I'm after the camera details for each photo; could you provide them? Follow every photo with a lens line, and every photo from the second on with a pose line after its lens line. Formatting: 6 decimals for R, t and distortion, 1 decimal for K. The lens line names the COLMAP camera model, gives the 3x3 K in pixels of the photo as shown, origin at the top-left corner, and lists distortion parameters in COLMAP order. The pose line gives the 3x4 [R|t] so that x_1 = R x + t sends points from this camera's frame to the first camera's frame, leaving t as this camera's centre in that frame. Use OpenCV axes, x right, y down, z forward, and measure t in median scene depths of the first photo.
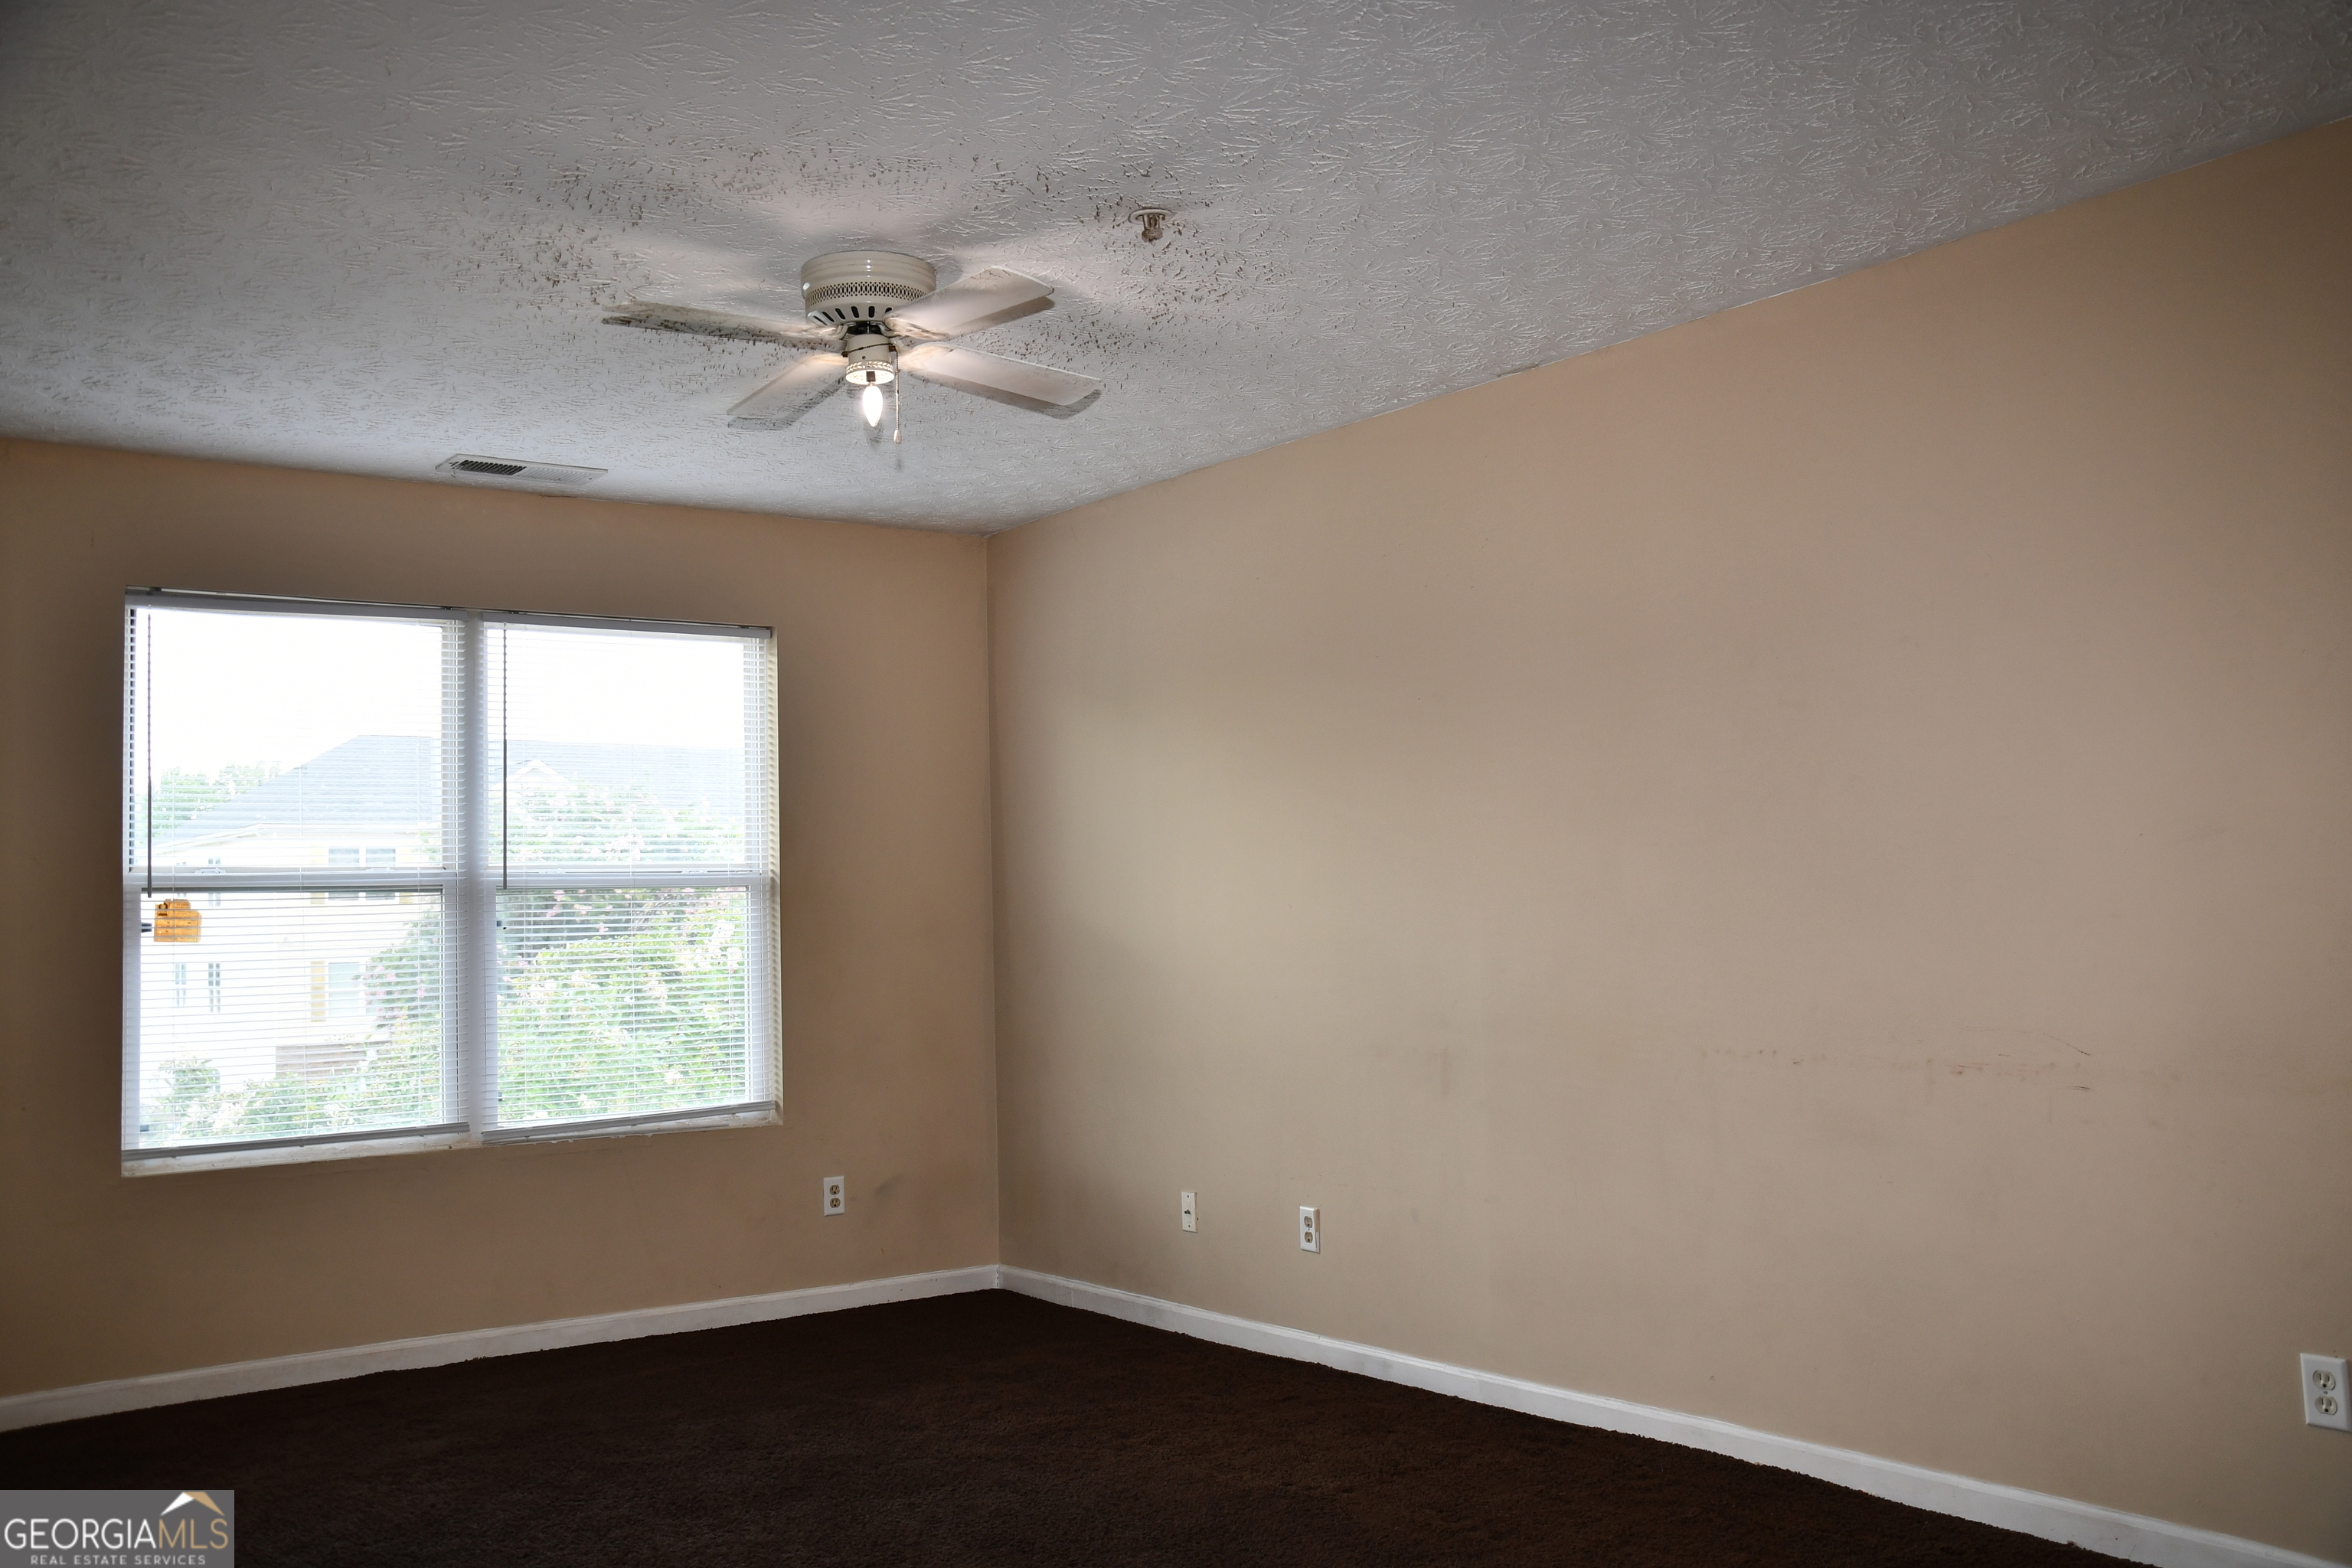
lens RADIAL K [[2072.0, 0, 1176.0], [0, 2072.0, 784.0], [0, 0, 1]] dist [-0.118979, 0.170018]
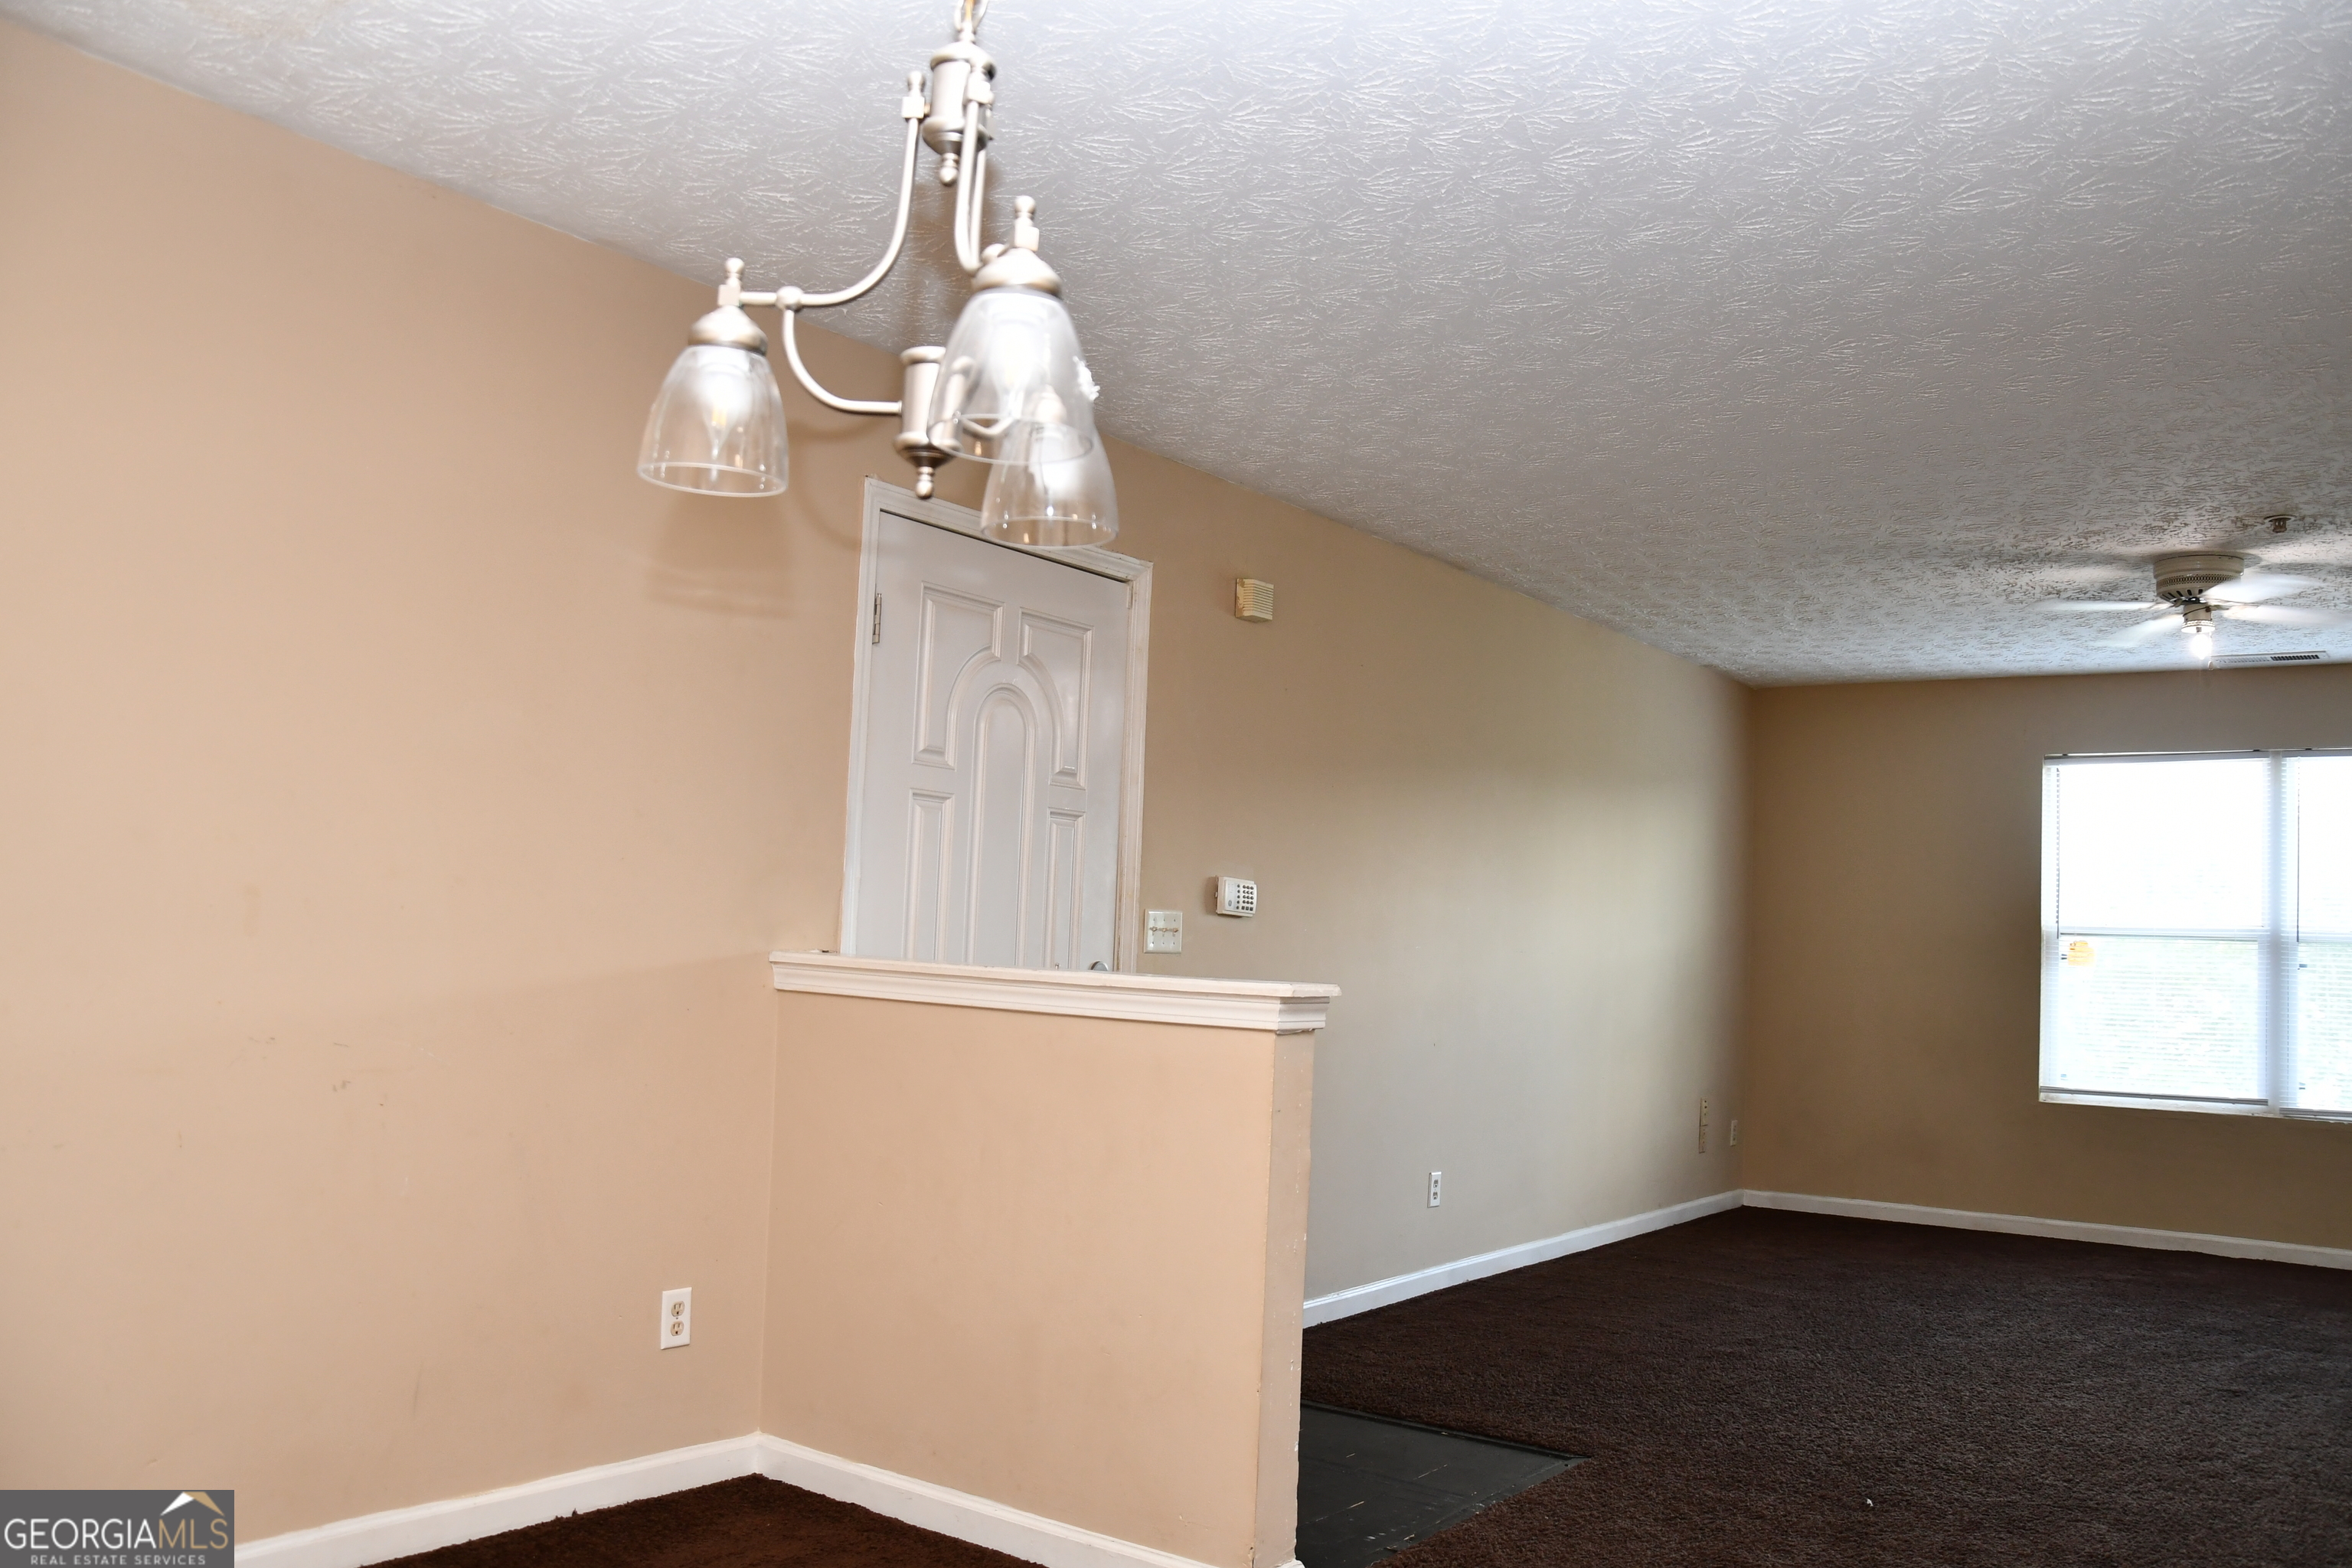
lens RADIAL K [[1859.7, 0, 1176.0], [0, 1859.7, 784.0], [0, 0, 1]] dist [-0.155761, 0.129220]
pose [[0.275979, -0.040282, -0.960319, 0.696047], [0.015016, 0.999180, -0.037597, -0.026019], [0.961046, -0.004044, 0.276358, -0.113117]]
